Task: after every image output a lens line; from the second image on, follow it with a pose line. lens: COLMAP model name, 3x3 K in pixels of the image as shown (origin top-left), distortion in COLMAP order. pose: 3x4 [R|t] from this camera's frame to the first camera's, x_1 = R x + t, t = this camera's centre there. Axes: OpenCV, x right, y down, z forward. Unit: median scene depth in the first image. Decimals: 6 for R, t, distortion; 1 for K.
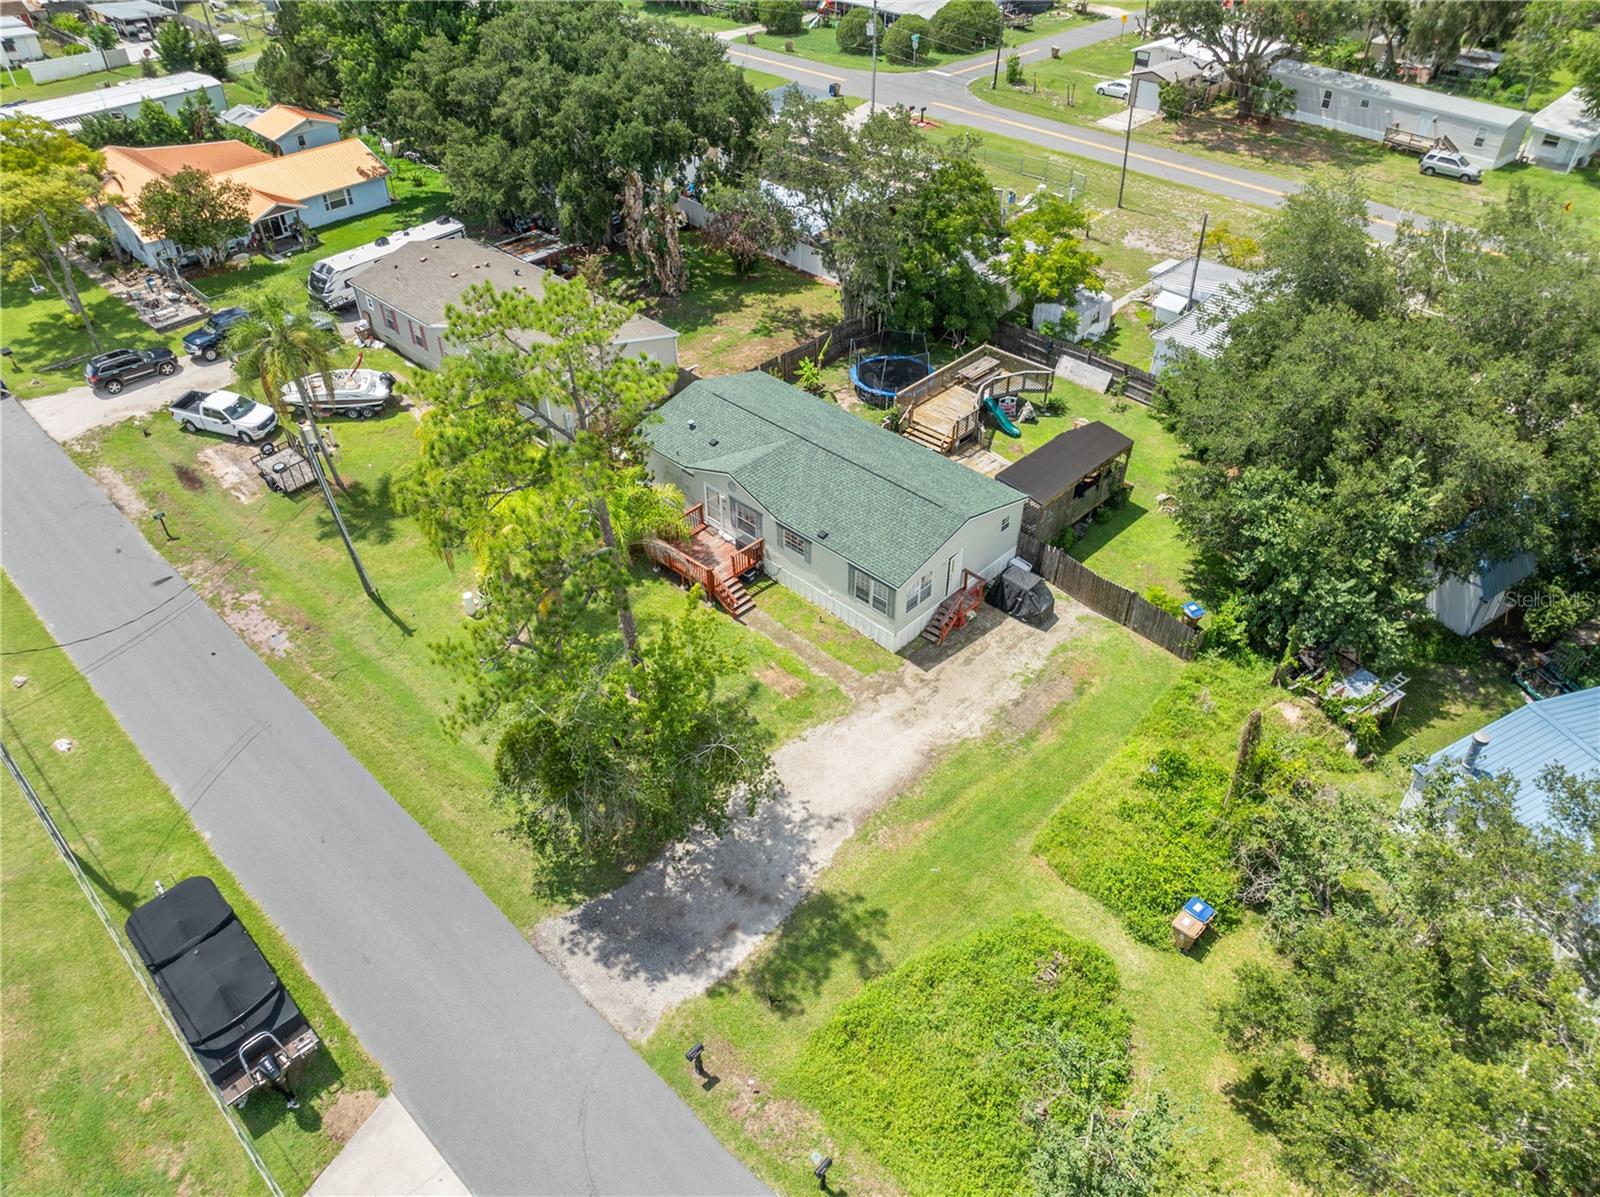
lens RADIAL K [[1124.5, 0, 802.9], [0, 1124.5, 585.4], [0, 0, 1]] dist [-0.040160, 0.012822]
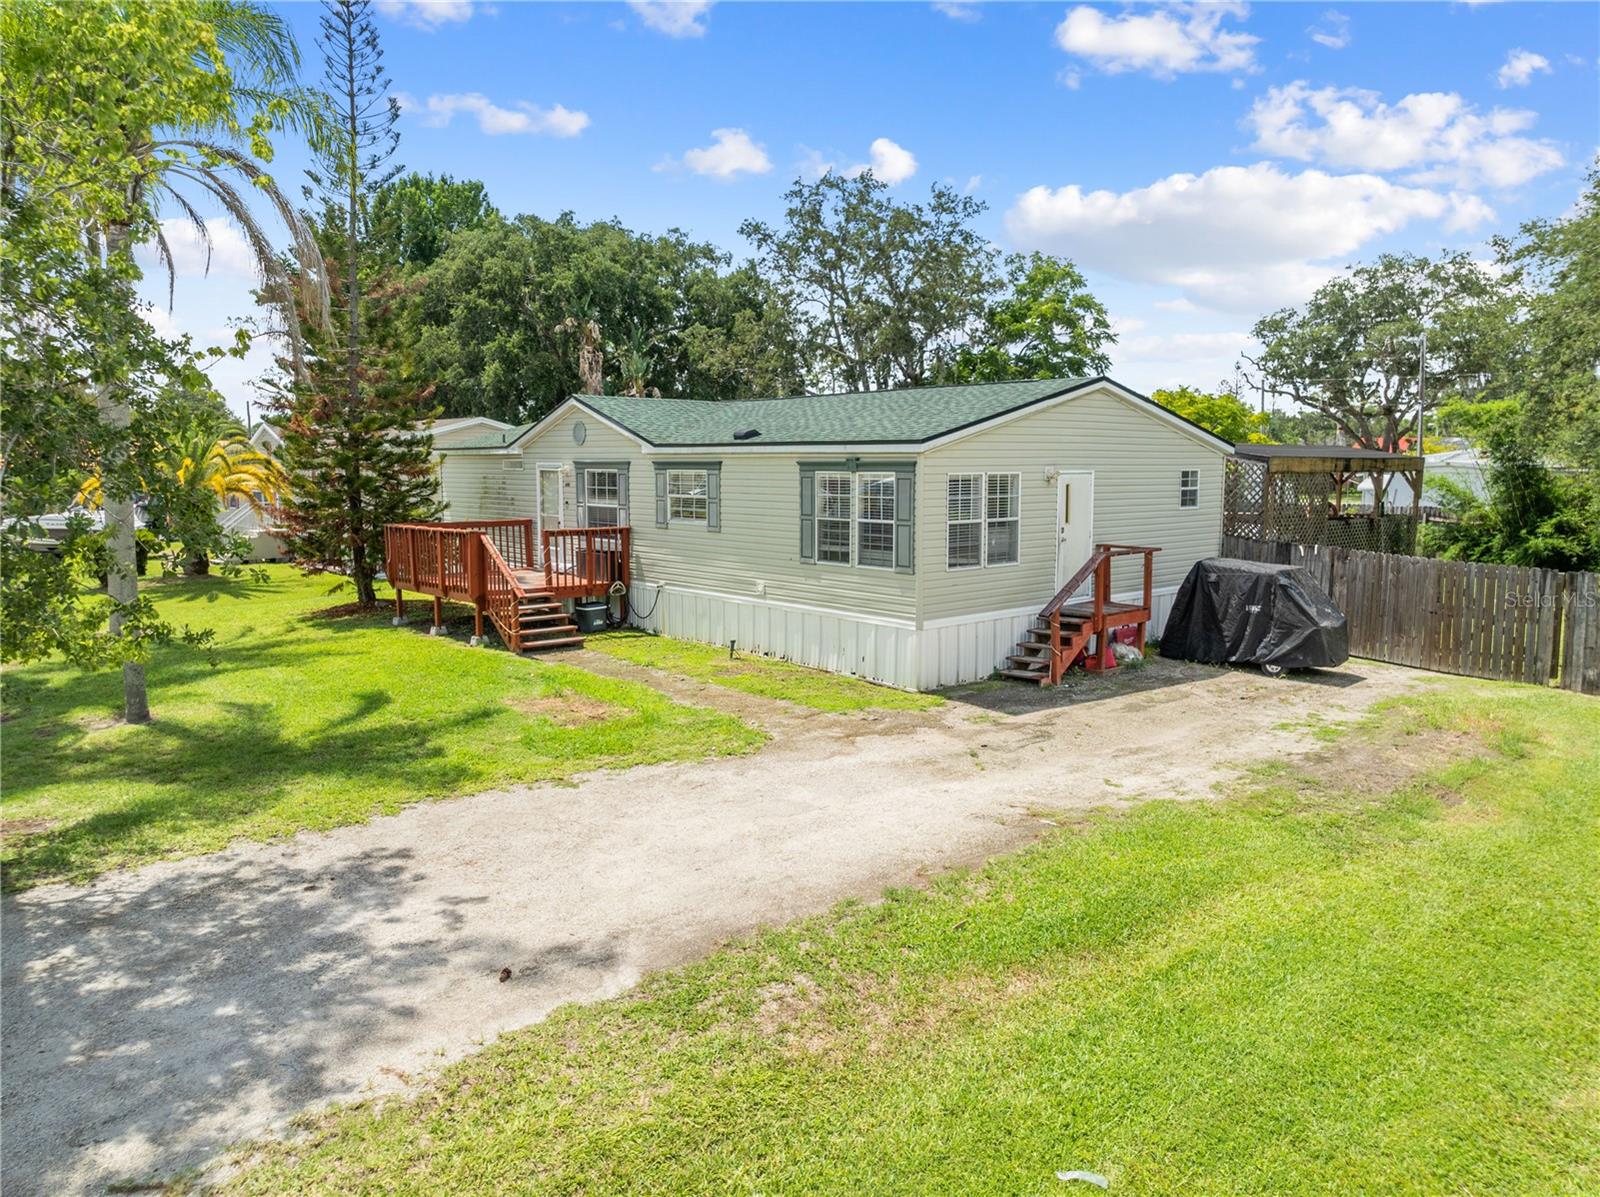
lens RADIAL K [[1124.5, 0, 808.9], [0, 1124.5, 600.4], [0, 0, 1]] dist [-0.040160, 0.012822]
pose [[0.996496, 0.014633, -0.082353, 0.068340], [-0.055386, 0.853236, -0.518576, 0.198319], [0.062678, 0.521320, 0.851056, 0.614914]]
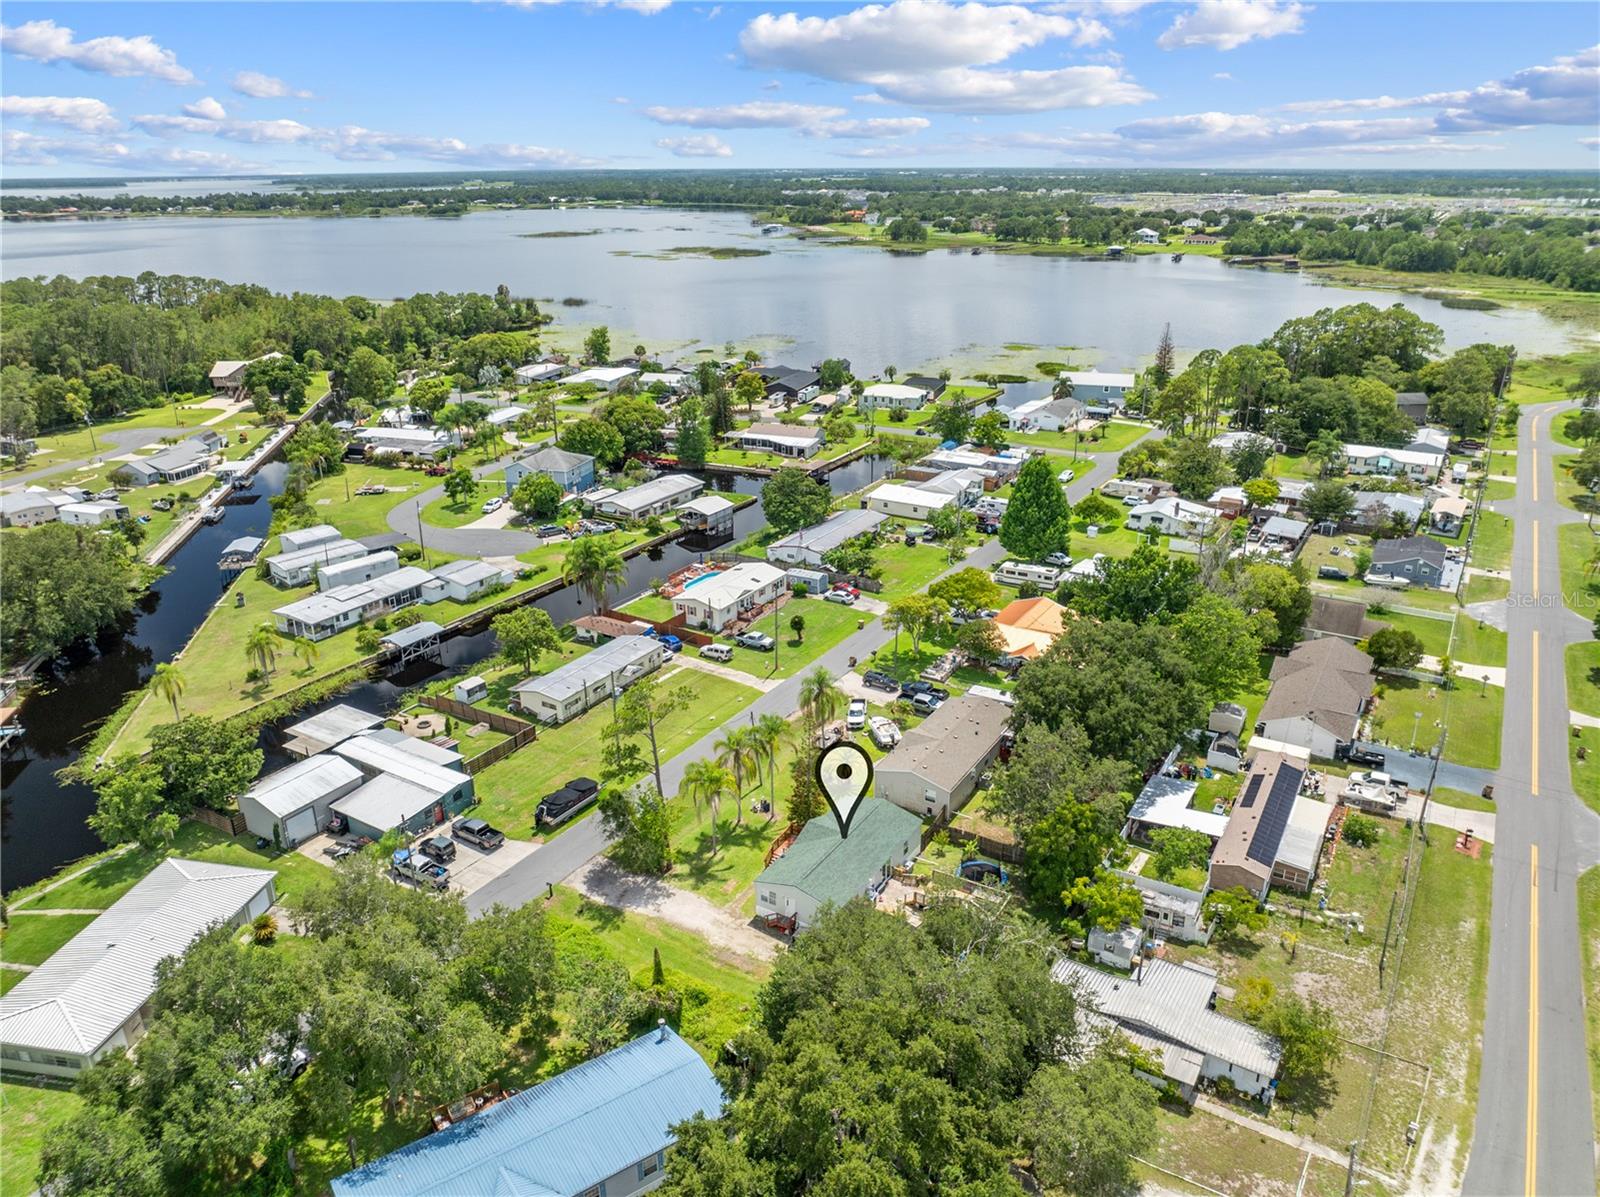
lens RADIAL K [[1124.5, 0, 809.1], [0, 1124.5, 593.8], [0, 0, 1]] dist [-0.040160, 0.012822]
pose [[0.218151, 0.350982, -0.910616, 1.695610], [-0.605662, 0.780345, 0.155676, -0.751248], [0.765234, 0.517565, 0.382810, -0.077620]]
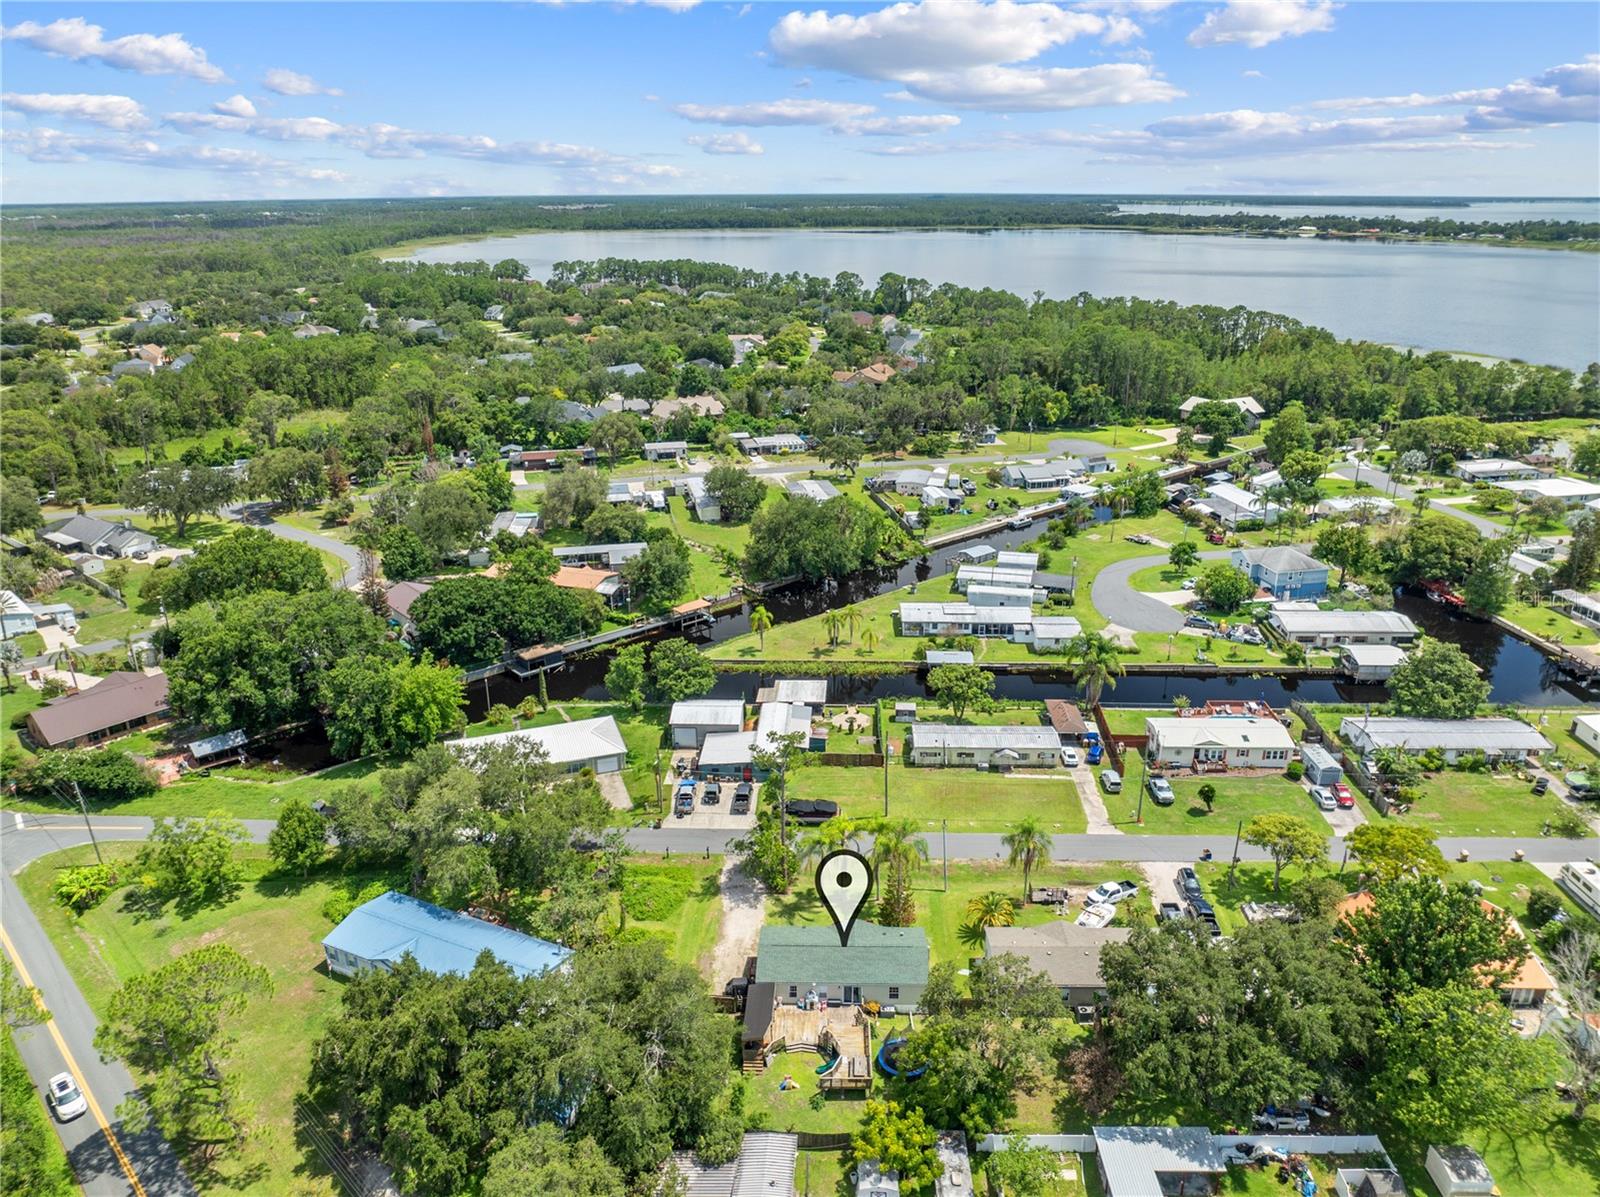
lens RADIAL K [[1124.5, 0, 809.1], [0, 1124.5, 591.4], [0, 0, 1]] dist [-0.040160, 0.012822]
pose [[-0.739382, 0.231679, -0.632170, 1.268467], [-0.416864, 0.579794, 0.700045, -2.000930], [0.528714, 0.781130, -0.332110, 1.126988]]
